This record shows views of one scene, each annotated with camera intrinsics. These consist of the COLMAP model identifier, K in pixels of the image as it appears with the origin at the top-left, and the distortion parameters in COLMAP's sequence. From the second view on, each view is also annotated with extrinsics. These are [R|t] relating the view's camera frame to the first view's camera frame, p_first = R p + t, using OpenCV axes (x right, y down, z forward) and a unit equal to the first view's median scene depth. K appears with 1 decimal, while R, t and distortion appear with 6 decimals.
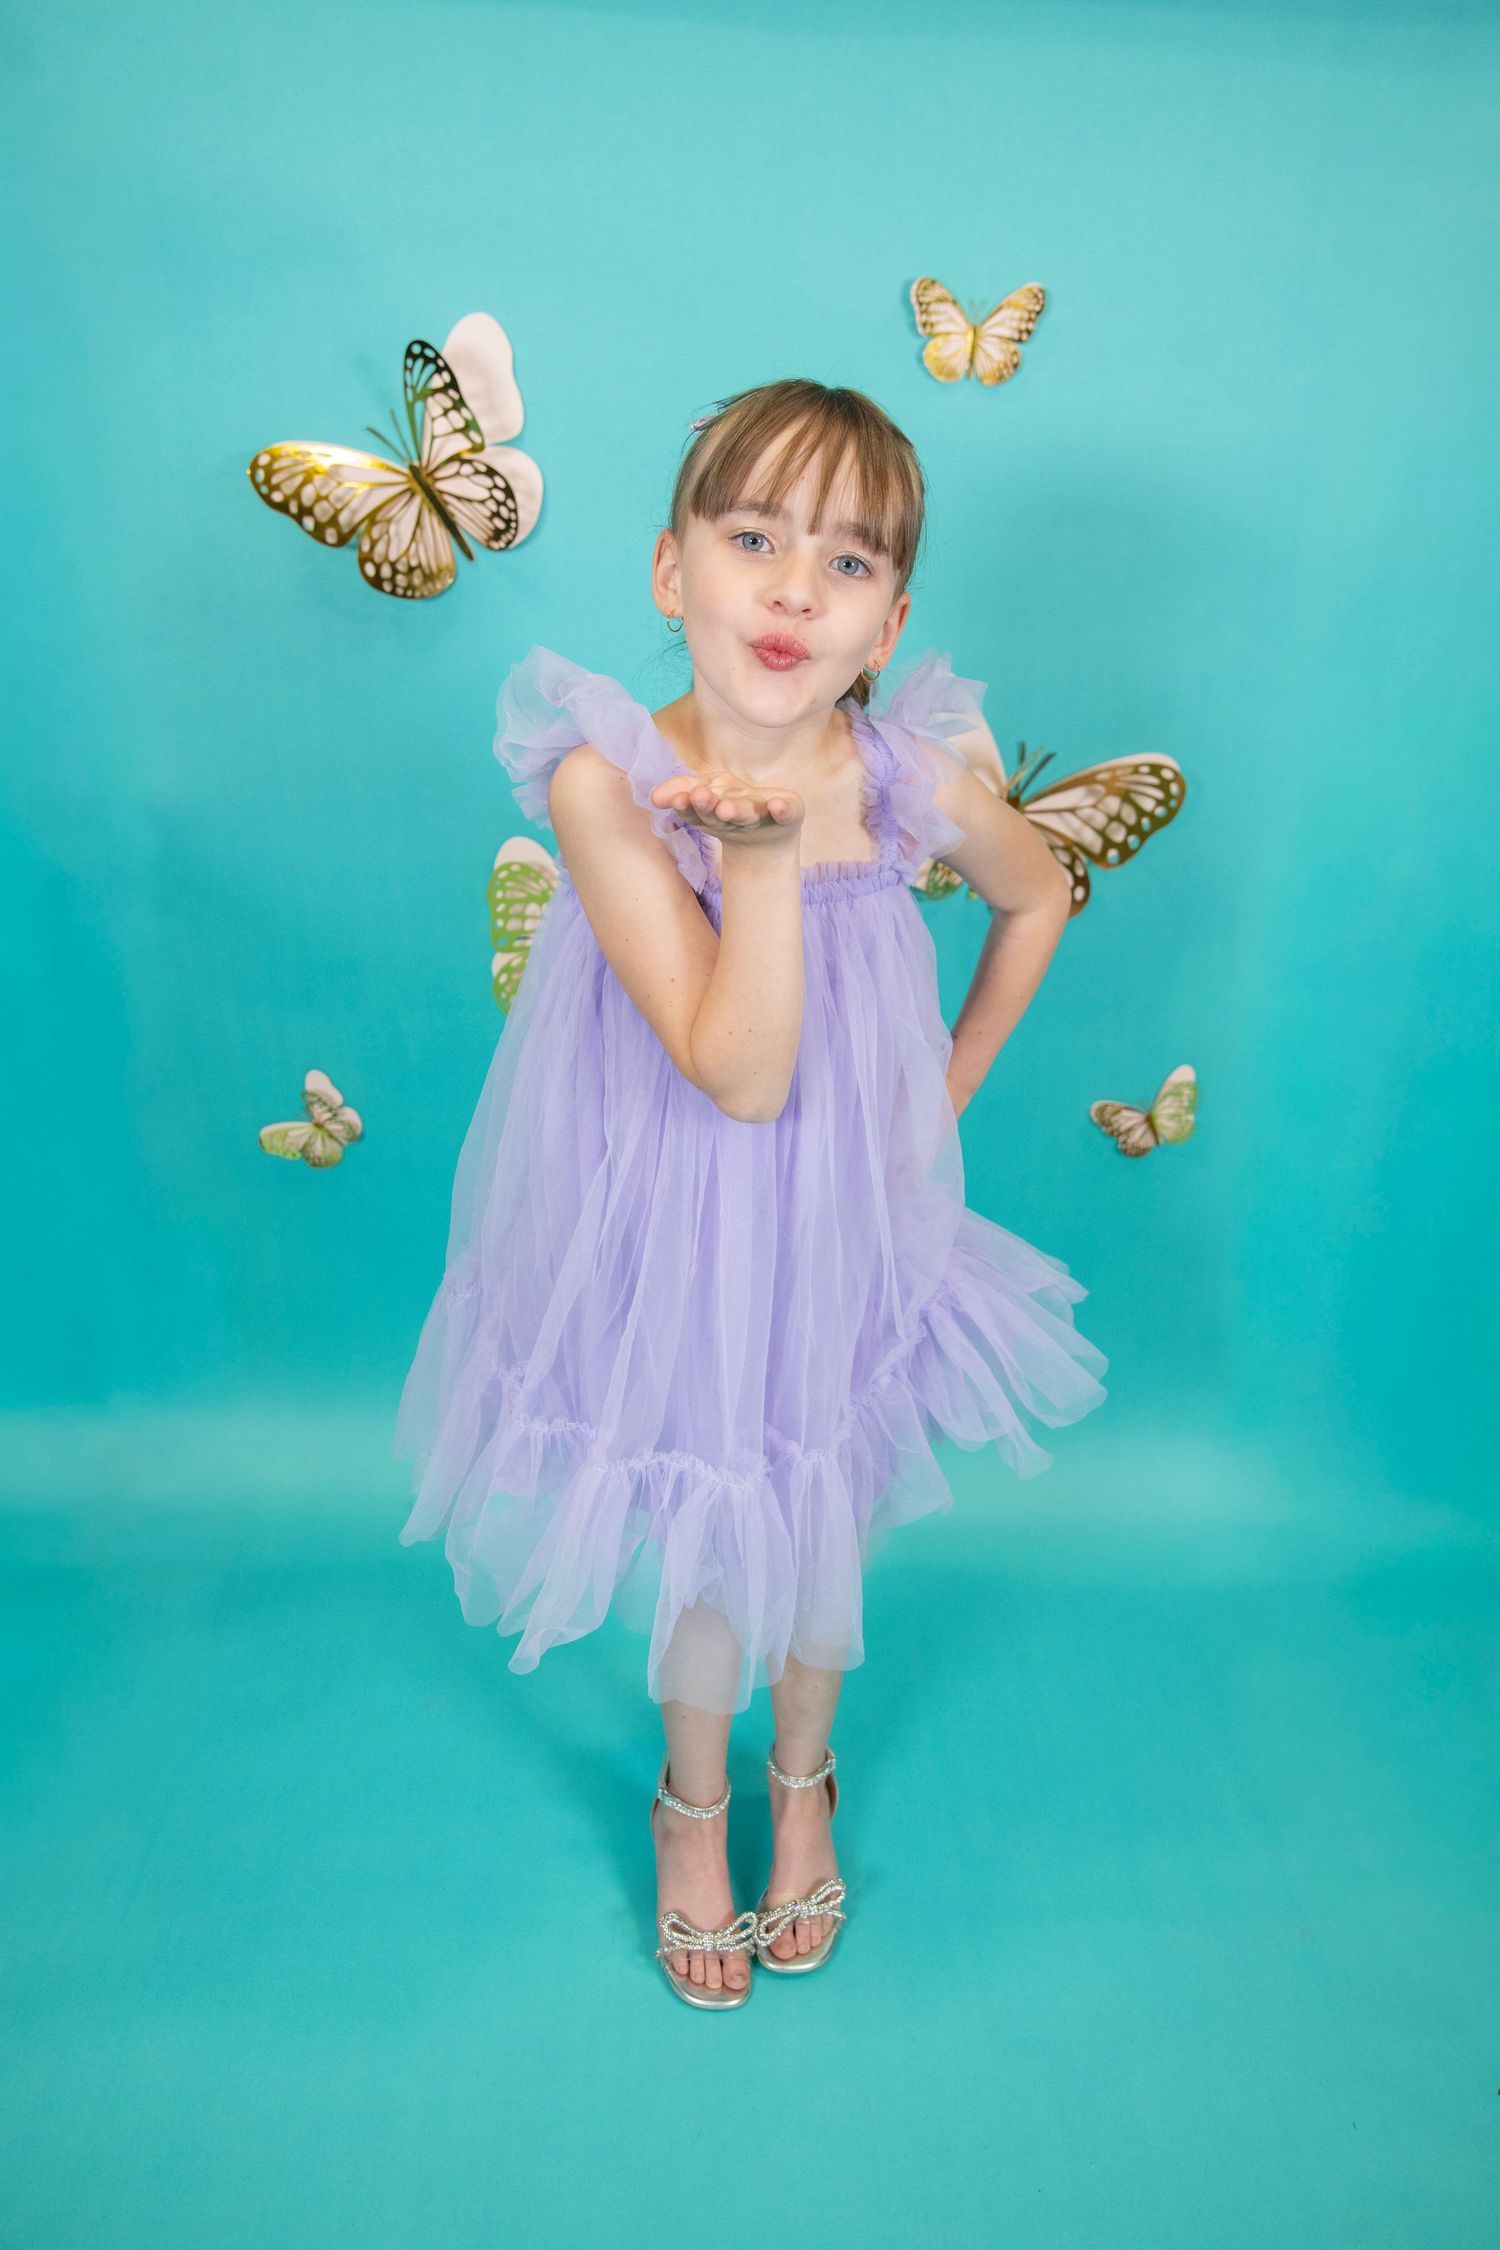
lens RADIAL K [[1655.2, 0, 748.3], [0, 1655.2, 1137.1], [0, 0, 1]] dist [-0.110925, 0.097404]
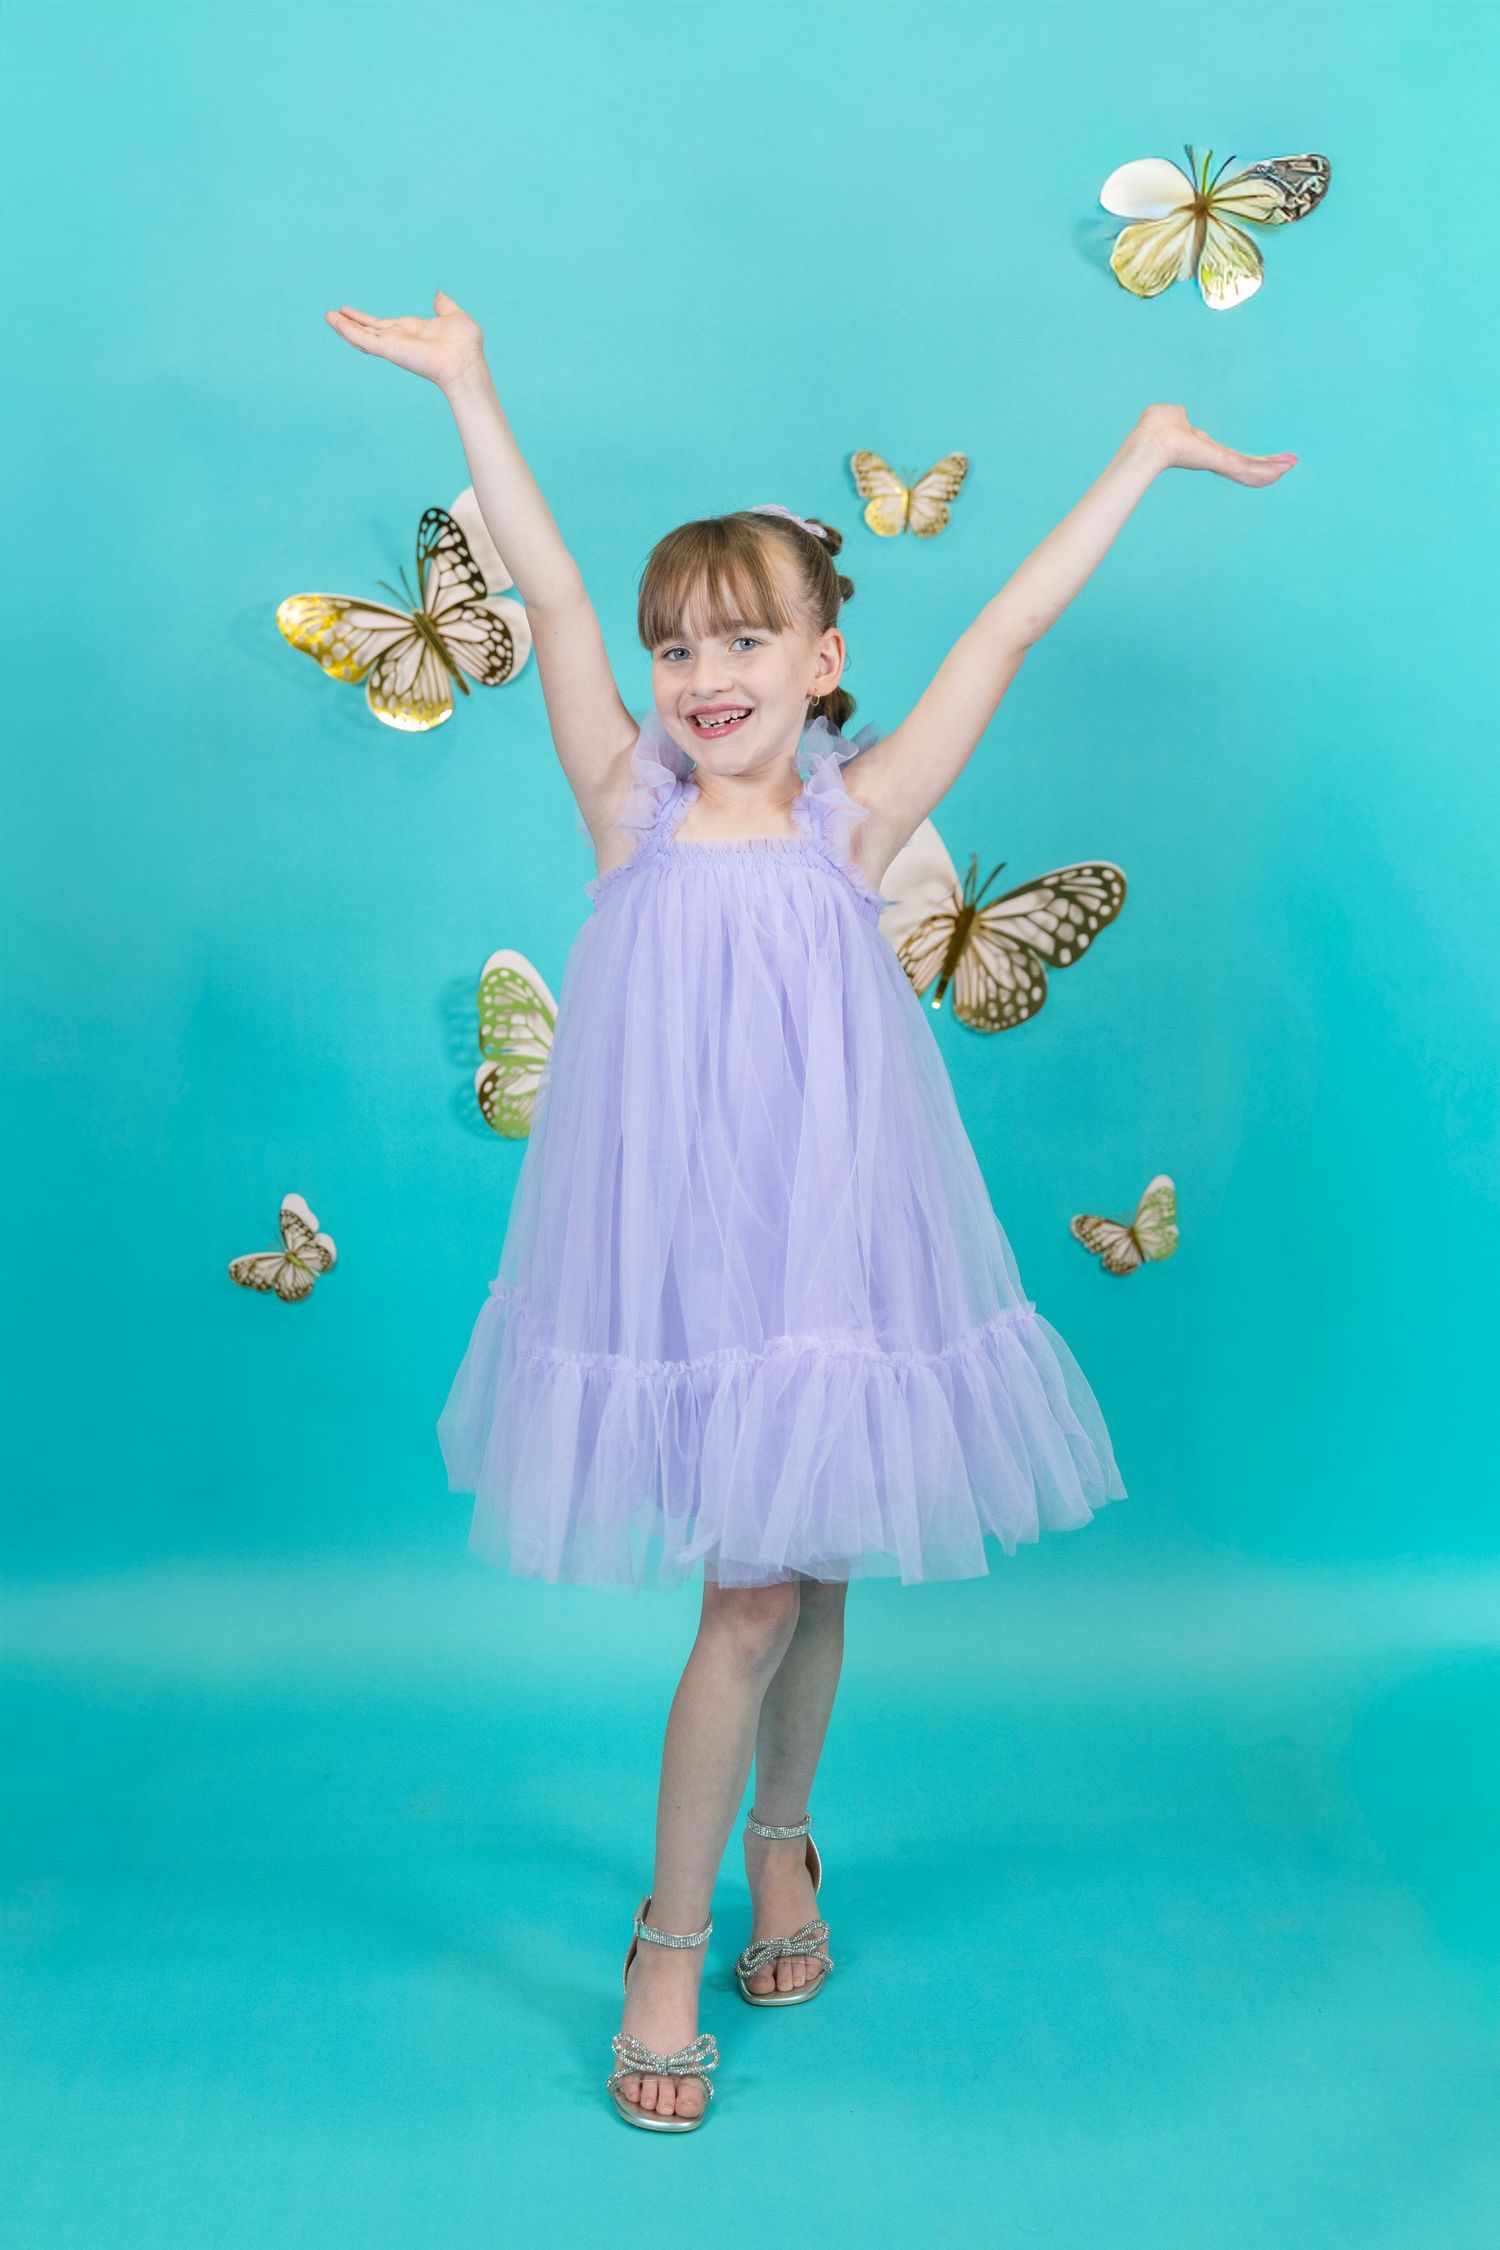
lens RADIAL K [[2864.6, 0, 750.0], [0, 2864.6, 1125.0], [0, 0, 1]] dist [0.029037, 0.027586]
pose [[0.999561, -0.022349, 0.019428, -0.021895], [0.026487, 0.968118, -0.249090, 0.434280], [-0.013241, 0.249495, 0.968285, -0.847578]]
